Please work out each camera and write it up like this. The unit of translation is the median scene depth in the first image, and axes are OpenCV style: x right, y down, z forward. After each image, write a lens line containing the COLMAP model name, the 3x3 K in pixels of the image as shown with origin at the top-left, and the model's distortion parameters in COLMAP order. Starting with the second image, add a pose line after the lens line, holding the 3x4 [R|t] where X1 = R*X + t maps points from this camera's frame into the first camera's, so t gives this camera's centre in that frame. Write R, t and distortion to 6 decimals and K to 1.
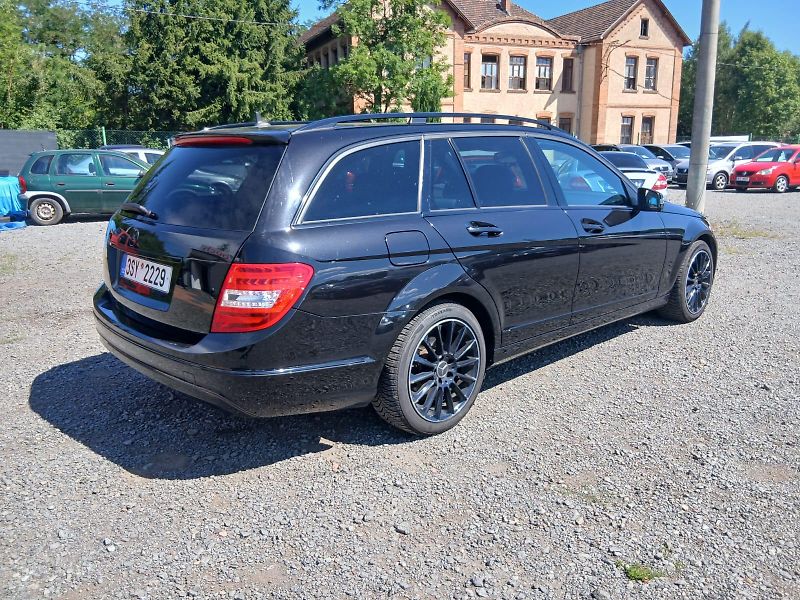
lens RADIAL K [[588.1, 0, 397.8], [0, 588.1, 305.7], [0, 0, 1]] dist [0.050833, -0.089345]
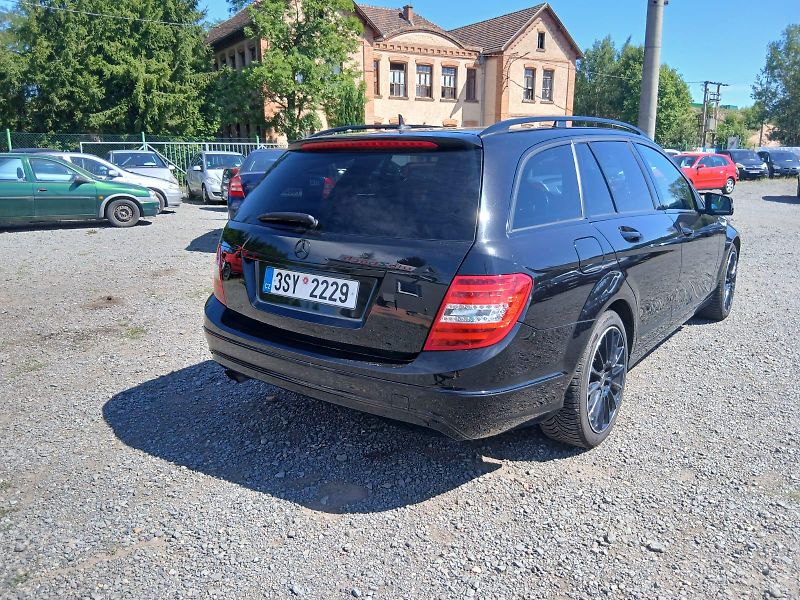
lens RADIAL K [[588.1, 0, 398.1], [0, 588.1, 304.5], [0, 0, 1]] dist [0.050833, -0.089345]
pose [[0.988909, -0.030247, 0.145408, -0.359681], [0.031841, 0.999456, -0.008643, -0.015036], [-0.145067, 0.013177, 0.989334, 0.068295]]
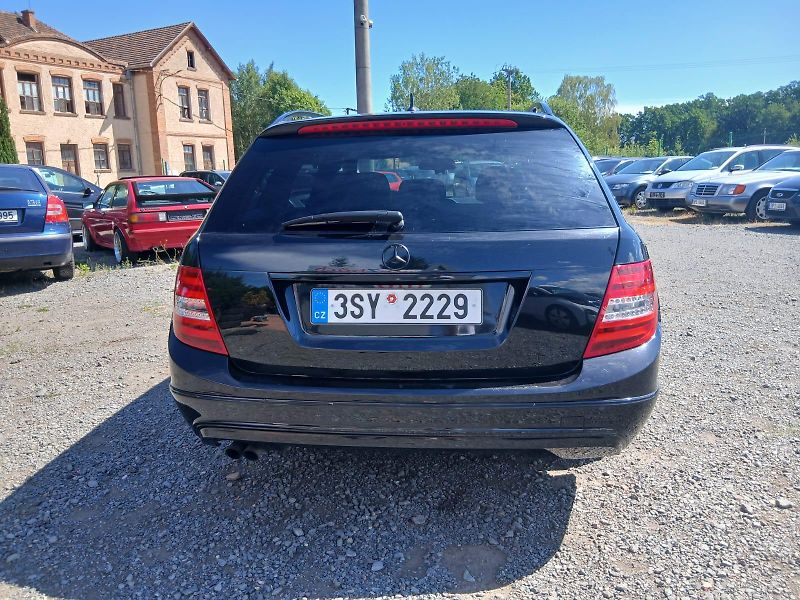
lens RADIAL K [[588.1, 0, 398.4], [0, 588.1, 308.9], [0, 0, 1]] dist [0.050833, -0.089345]
pose [[0.774171, -0.149324, 0.615111, -0.719067], [0.173003, 0.984691, 0.021304, -0.058176], [-0.608875, 0.089923, 0.788153, 0.389151]]
